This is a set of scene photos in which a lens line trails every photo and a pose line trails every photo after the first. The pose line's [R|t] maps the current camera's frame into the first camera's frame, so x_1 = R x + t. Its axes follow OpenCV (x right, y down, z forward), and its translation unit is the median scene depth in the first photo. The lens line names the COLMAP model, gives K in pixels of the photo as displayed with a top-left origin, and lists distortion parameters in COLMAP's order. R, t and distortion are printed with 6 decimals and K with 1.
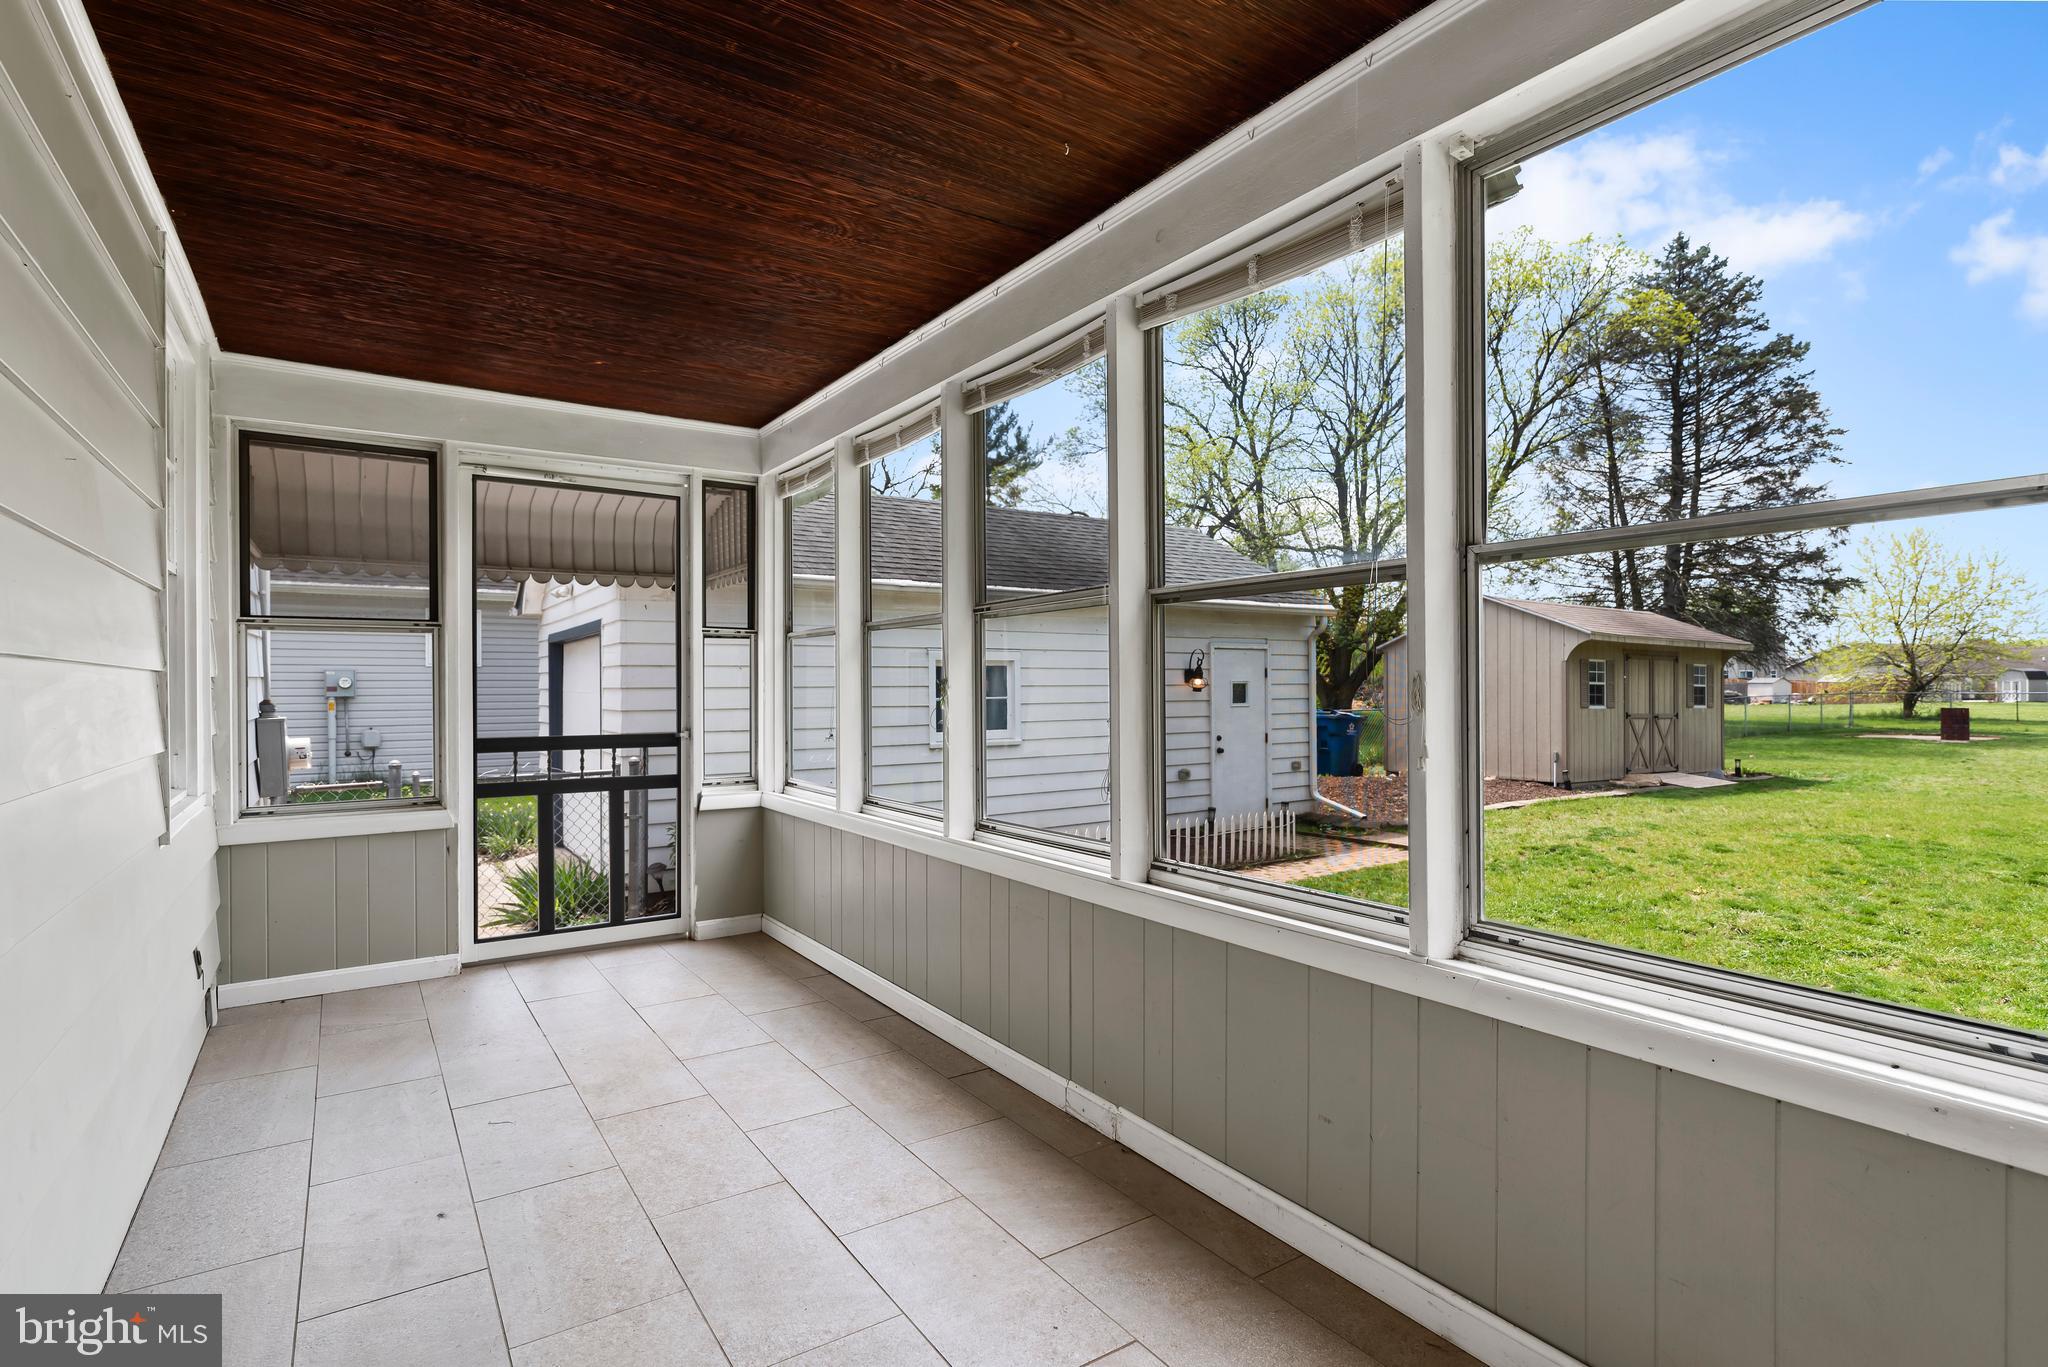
lens RADIAL K [[1002.3, 0, 1065.9], [0, 1002.3, 689.3], [0, 0, 1]] dist [0.004058, -0.001322]
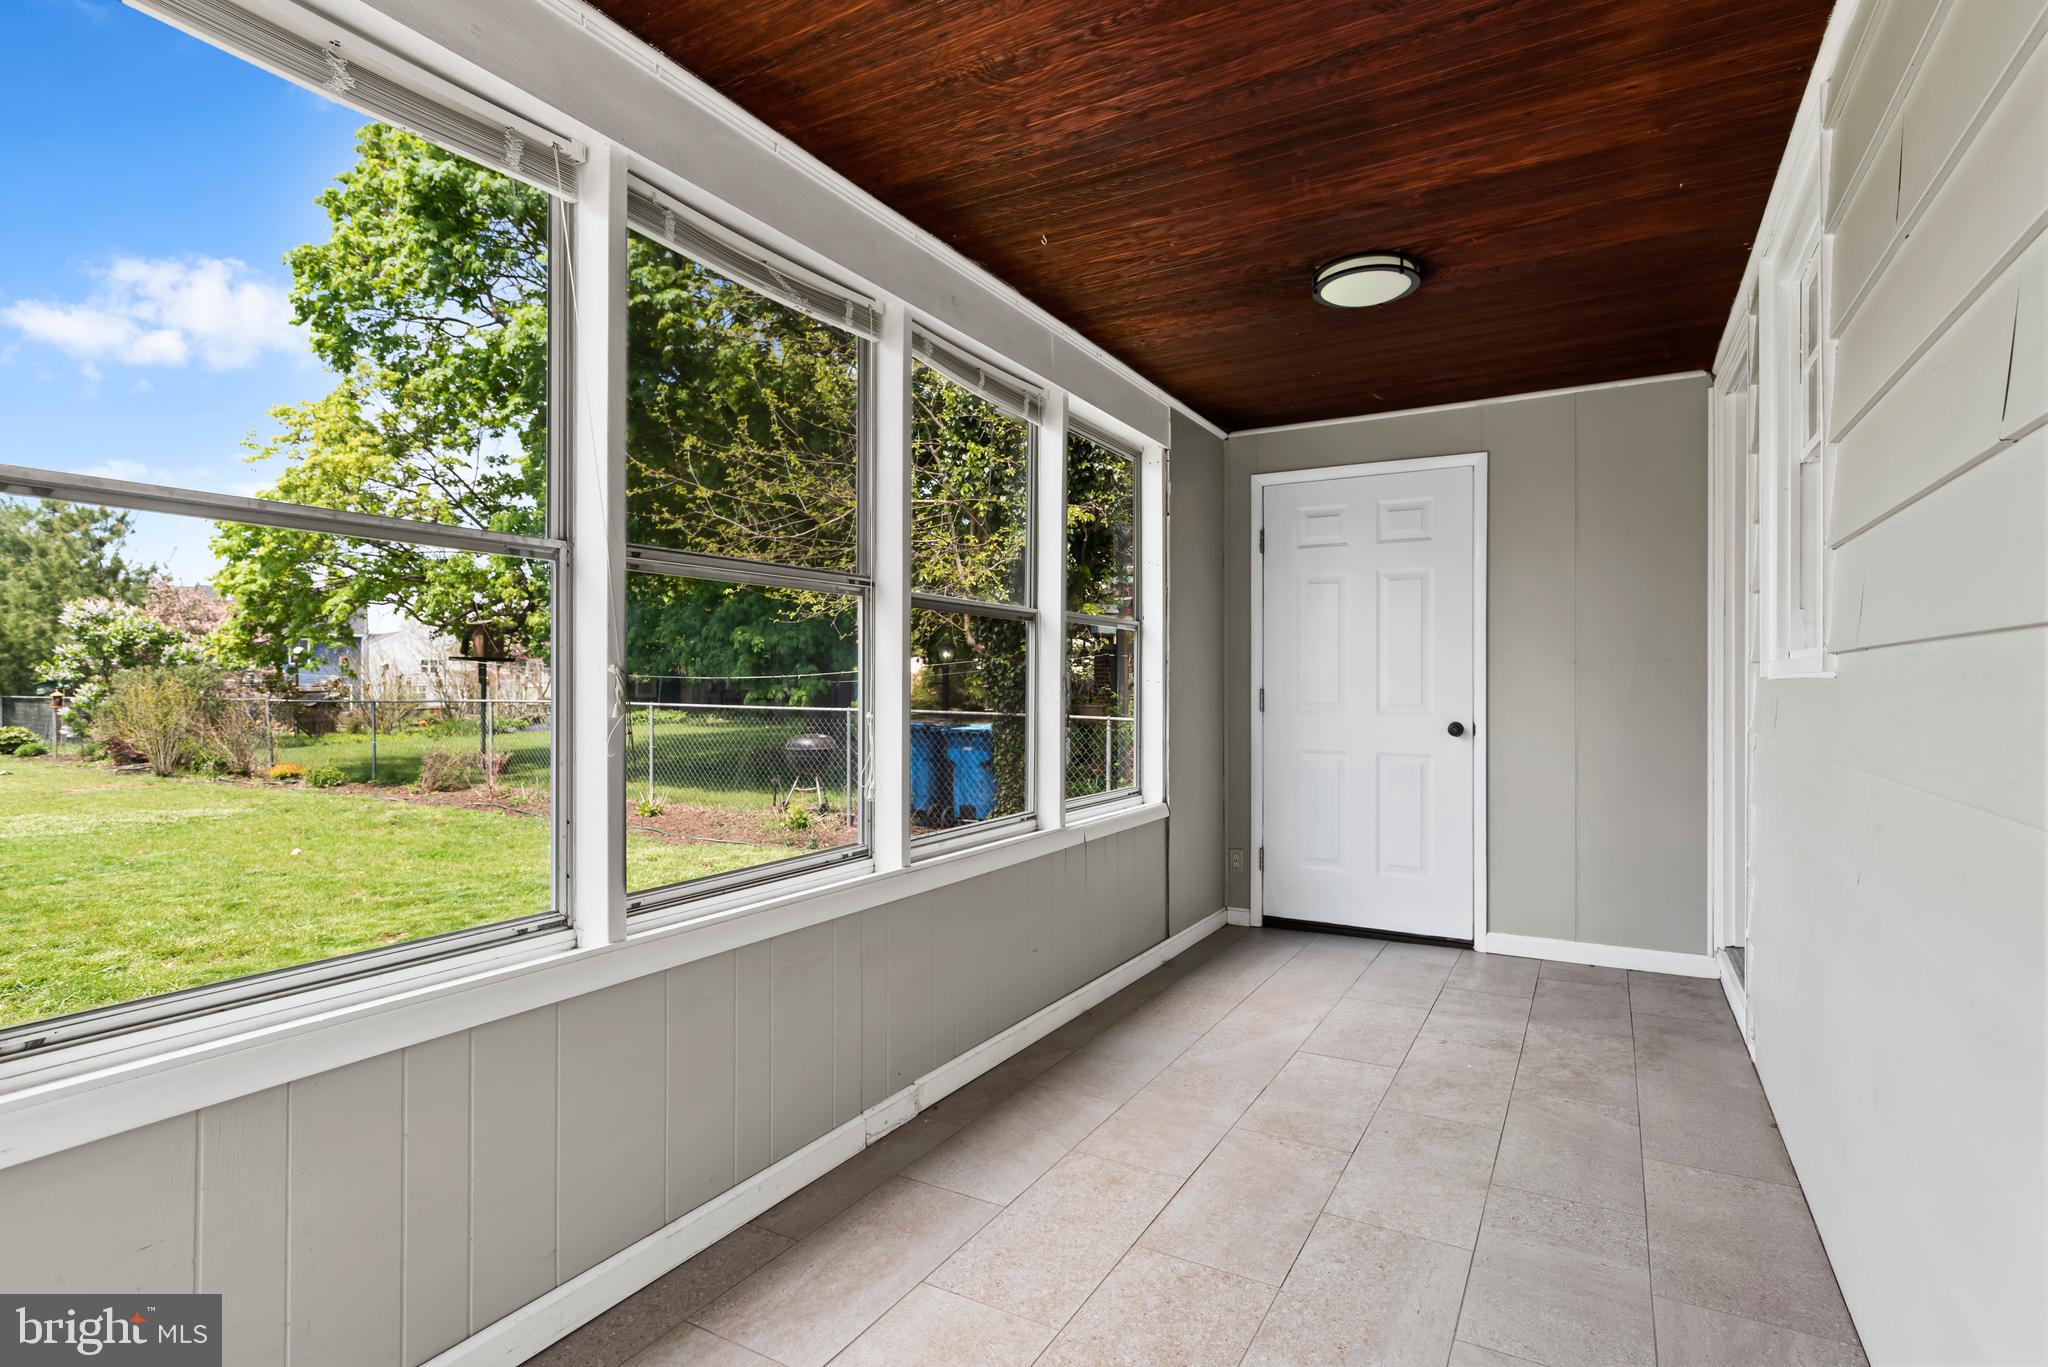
lens RADIAL K [[1002.3, 0, 1025.7], [0, 1002.3, 683.7], [0, 0, 1]] dist [0.004058, -0.001322]
pose [[-0.413348, 0.005666, 0.910556, -1.008263], [0.004659, 0.999981, -0.004108, 0.004817], [-0.910561, 0.002544, -0.413366, 1.404383]]
